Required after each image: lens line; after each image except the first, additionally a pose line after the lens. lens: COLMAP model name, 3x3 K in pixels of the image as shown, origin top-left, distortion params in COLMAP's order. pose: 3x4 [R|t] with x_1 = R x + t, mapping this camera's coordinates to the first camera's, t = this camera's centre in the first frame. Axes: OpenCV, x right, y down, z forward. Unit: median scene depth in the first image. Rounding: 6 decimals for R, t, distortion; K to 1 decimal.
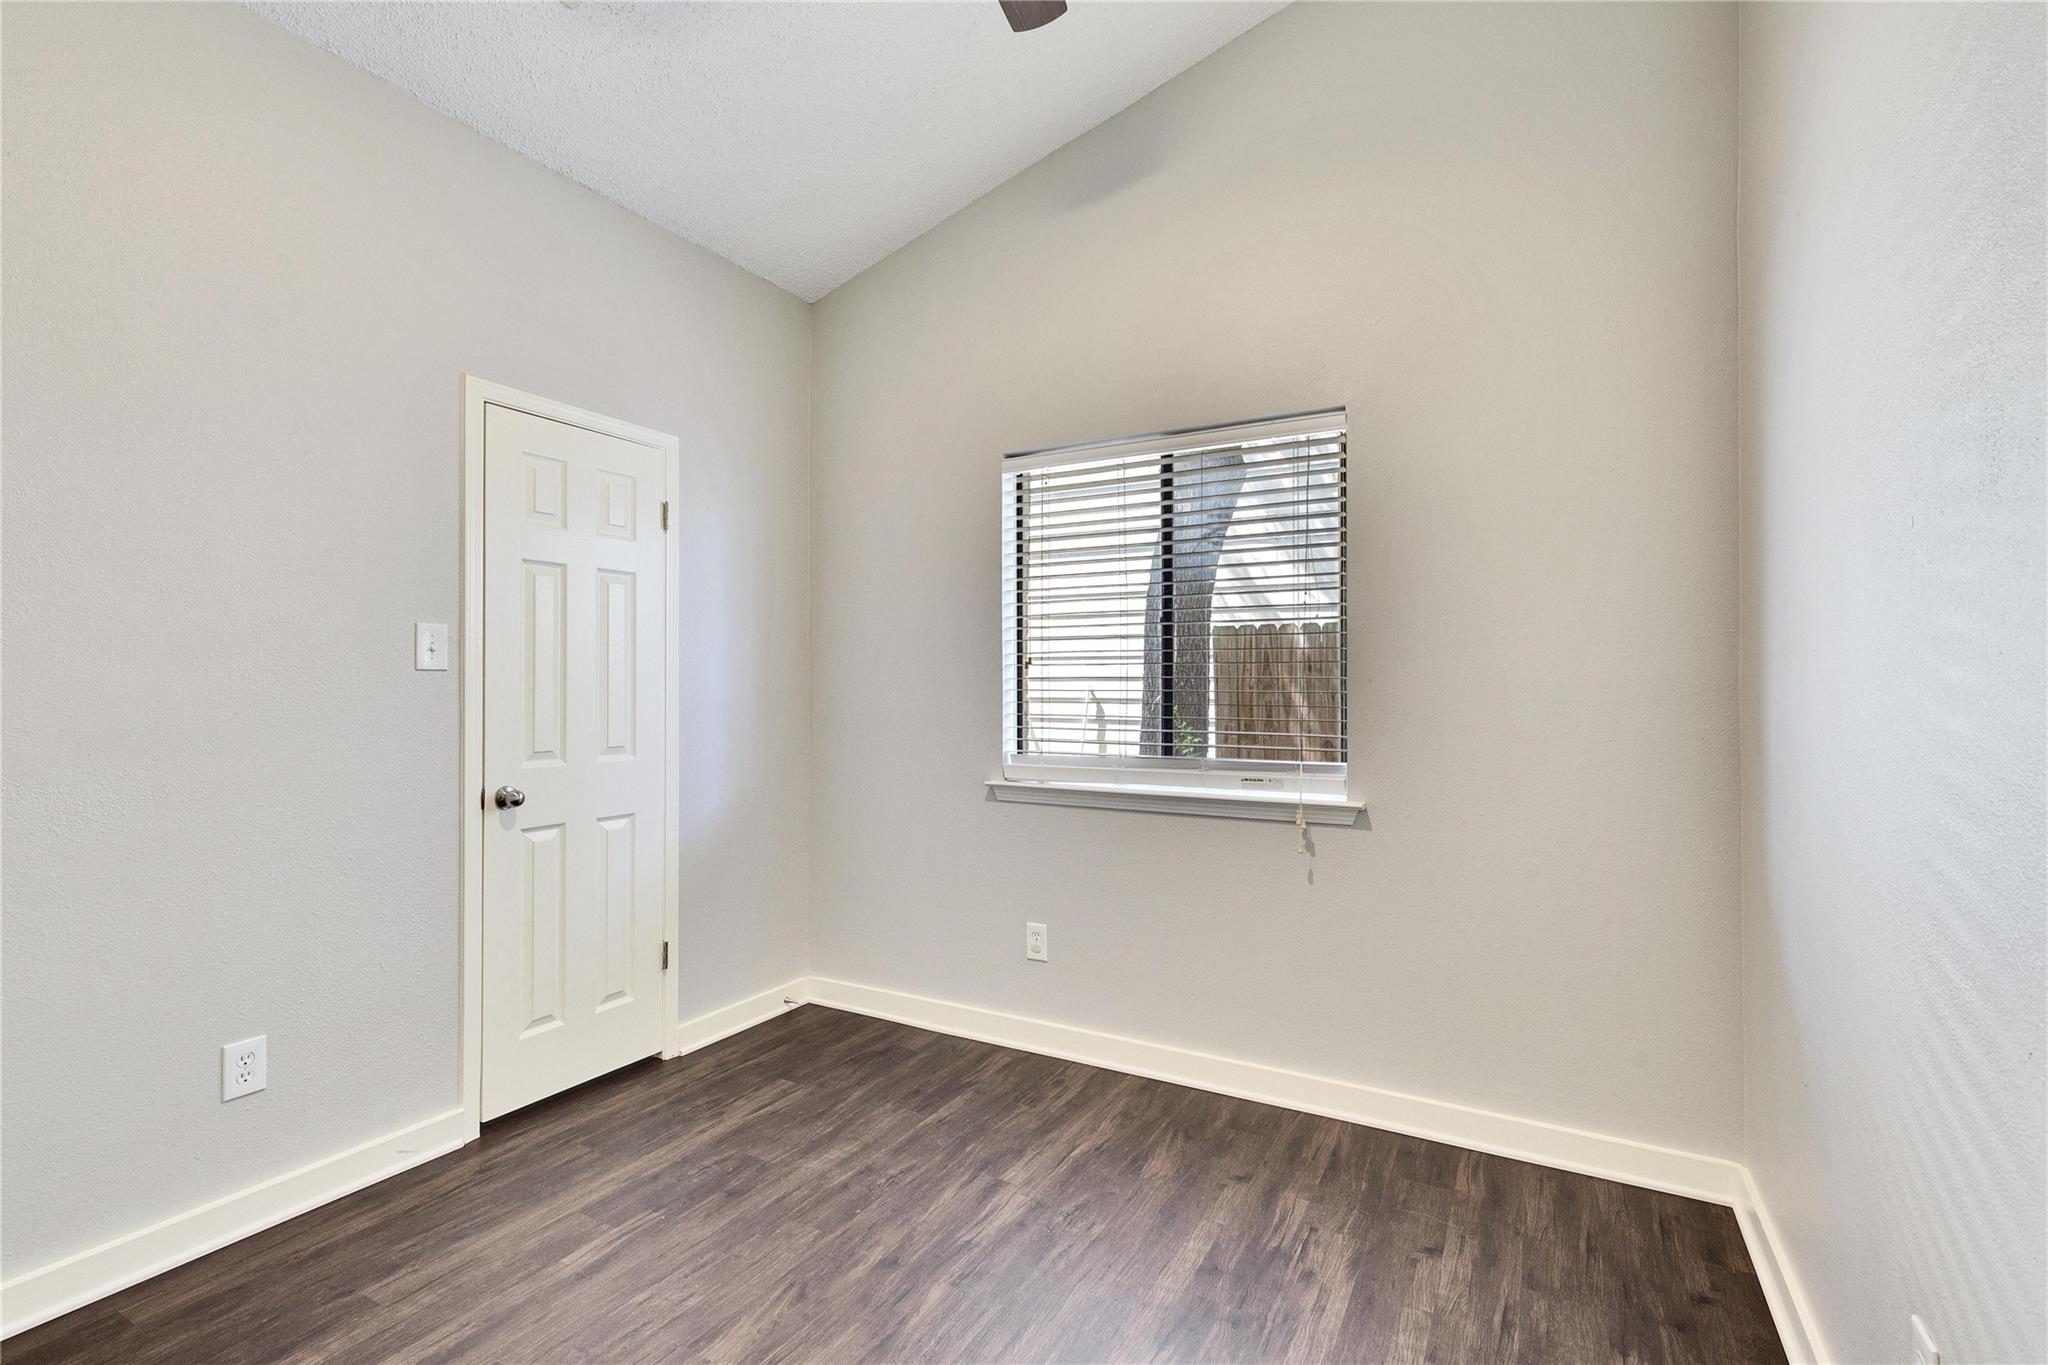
lens RADIAL K [[976.7, 0, 1024.6], [0, 976.7, 677.9], [0, 0, 1]] dist [-0.004161, 0.003692]
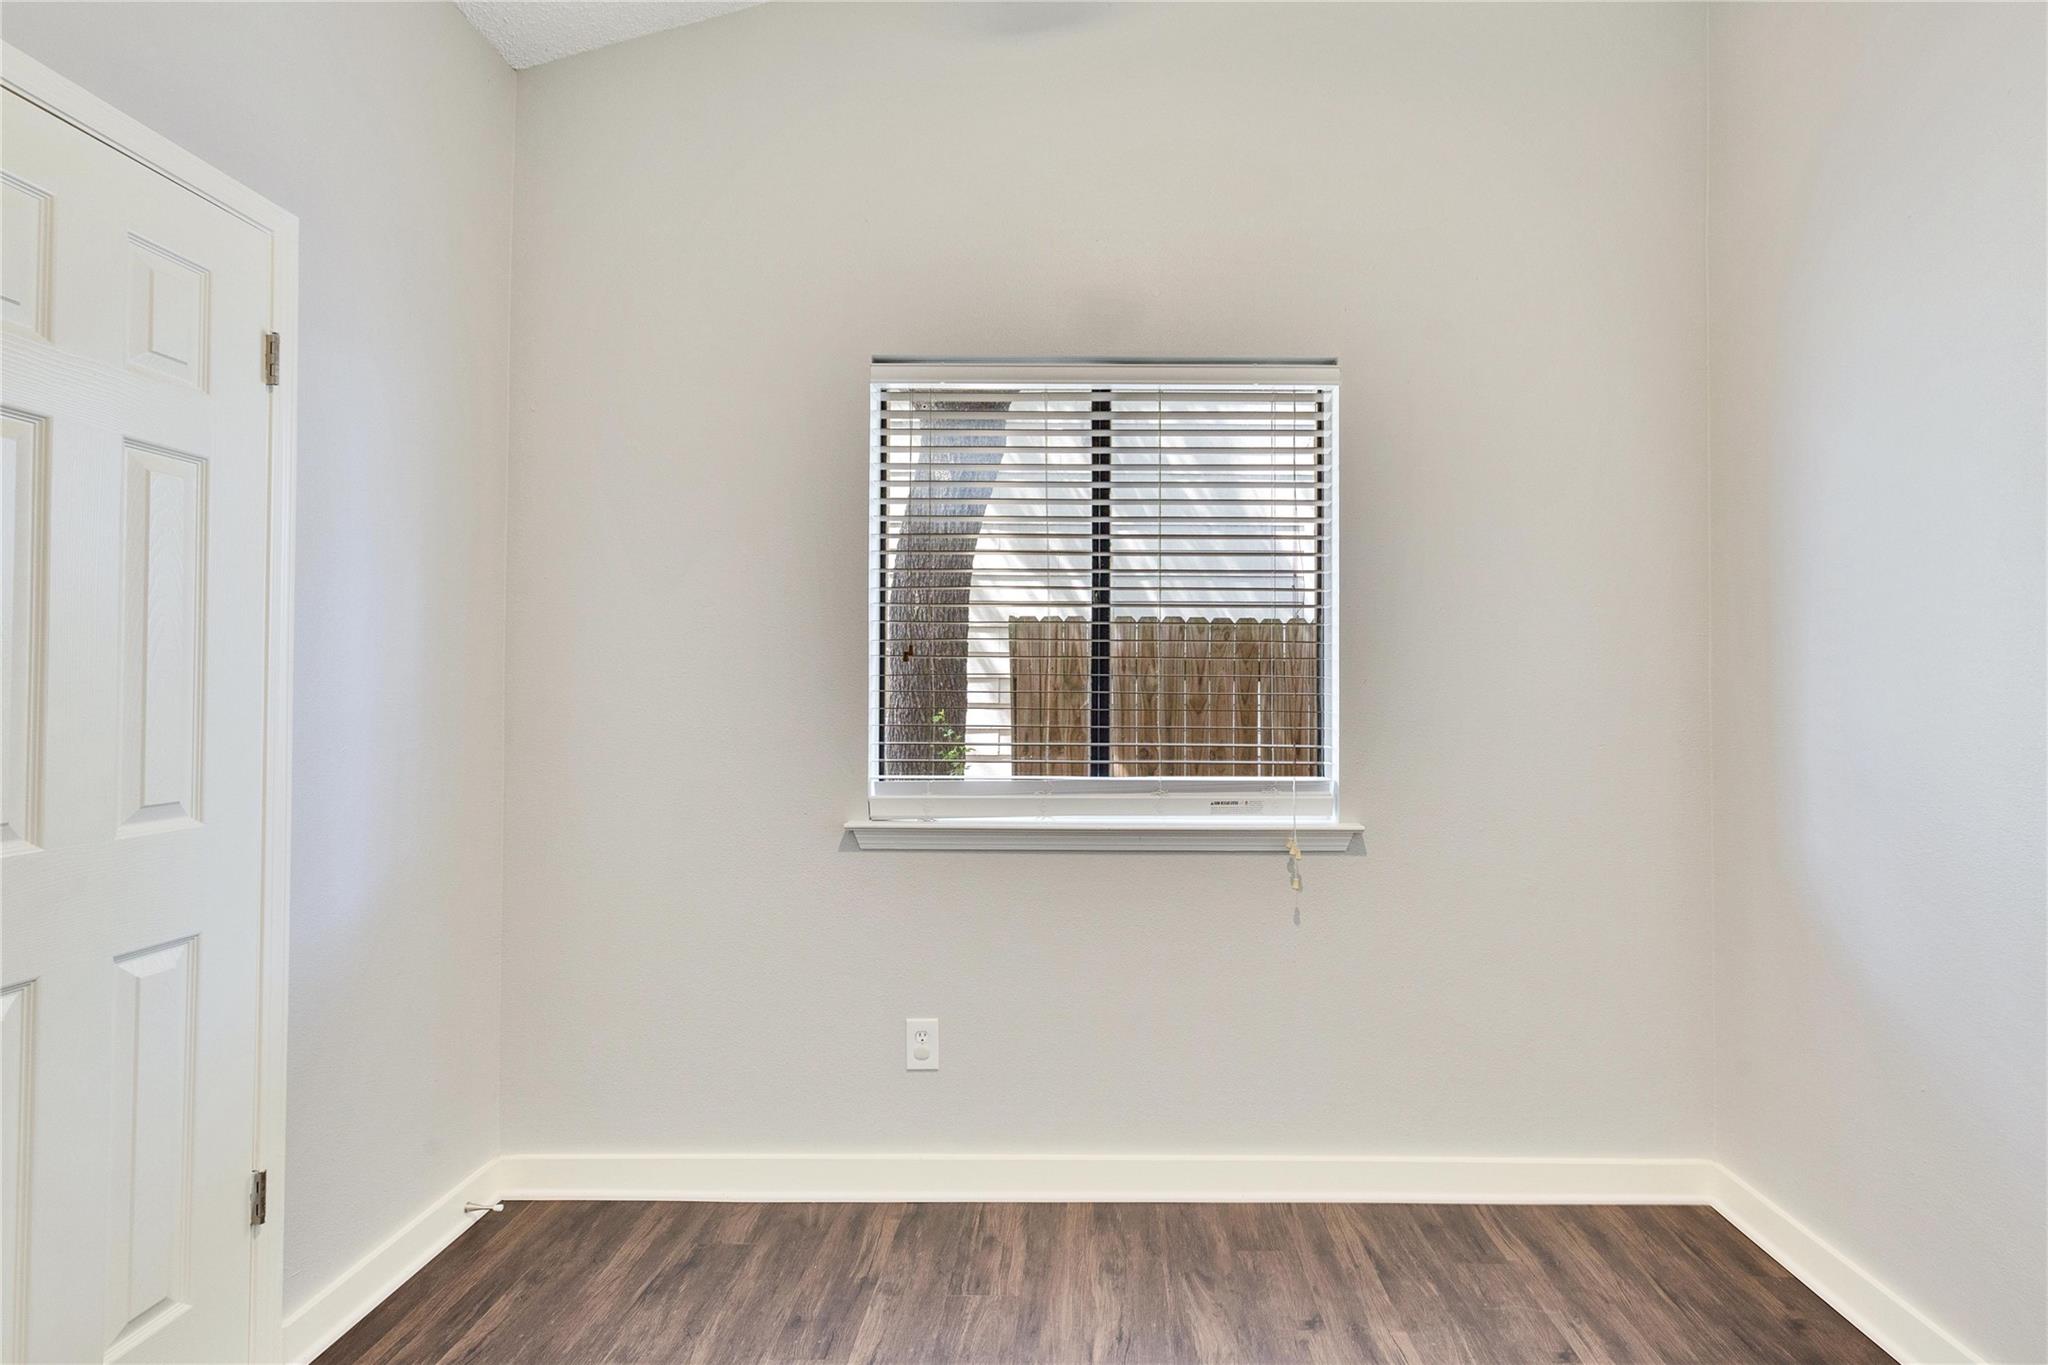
lens RADIAL K [[976.7, 0, 1039.0], [0, 976.7, 679.0], [0, 0, 1]] dist [-0.004161, 0.003692]
pose [[0.864238, 0.008539, 0.503010, -0.287618], [-0.005980, 0.999960, -0.006700, 0.007901], [-0.503047, 0.002782, 0.864255, 0.355280]]
